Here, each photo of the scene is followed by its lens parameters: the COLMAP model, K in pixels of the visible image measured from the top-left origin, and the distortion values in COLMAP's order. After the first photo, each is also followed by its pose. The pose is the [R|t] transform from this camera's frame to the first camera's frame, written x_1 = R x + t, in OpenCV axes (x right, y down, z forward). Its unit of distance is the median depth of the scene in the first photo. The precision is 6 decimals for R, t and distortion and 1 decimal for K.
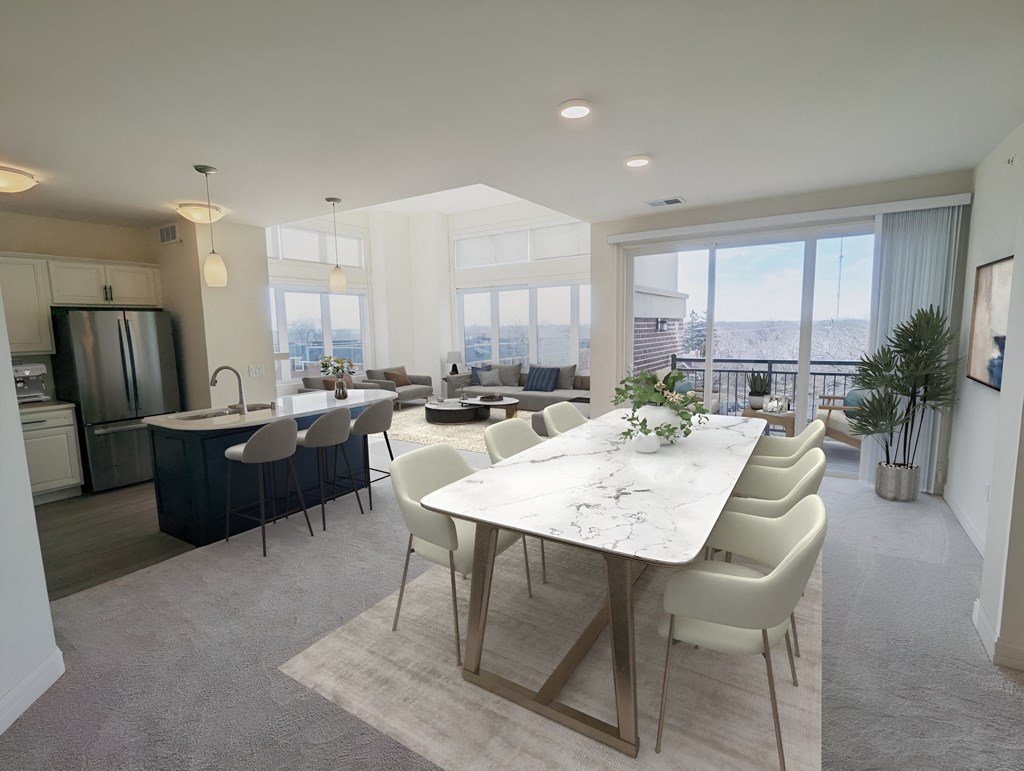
lens RADIAL K [[480.8, 0, 512.0], [0, 480.8, 385.5], [0, 0, 1]] dist [0.000132, 0.000048]
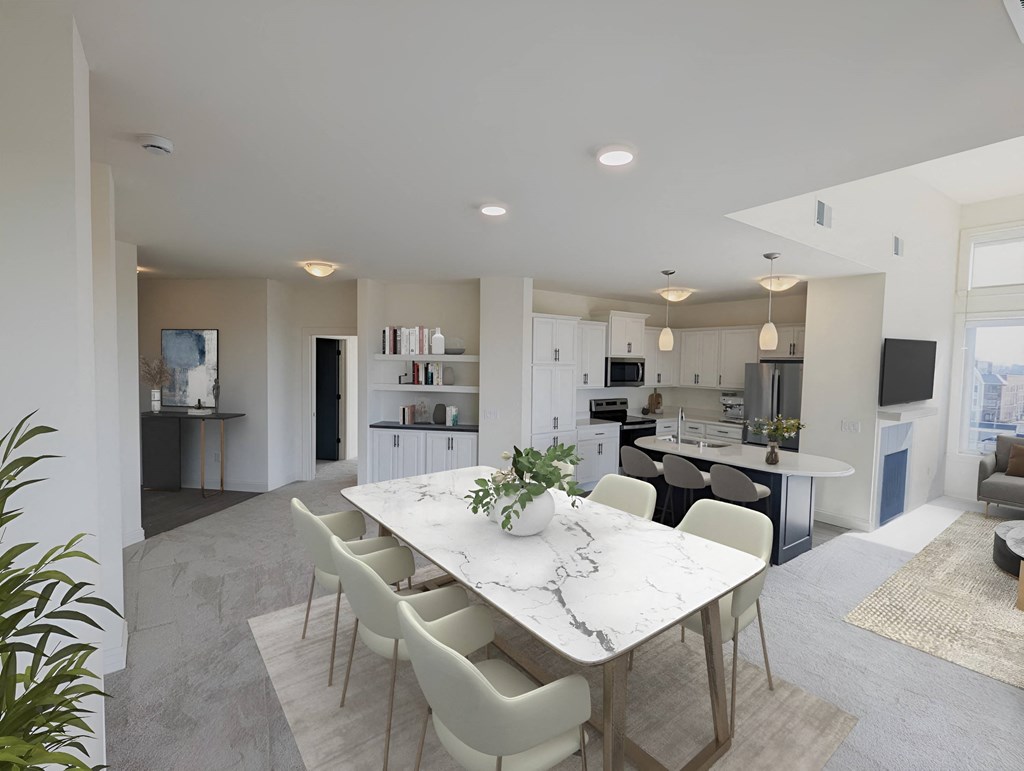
lens RADIAL K [[480.8, 0, 512.0], [0, 480.8, 385.5], [0, 0, 1]] dist [0.000132, 0.000048]
pose [[-0.352591, 0.048813, -0.934504, 1.403015], [-0.140146, 0.984621, 0.104308, -0.264543], [0.925224, 0.167745, -0.340327, 1.622677]]
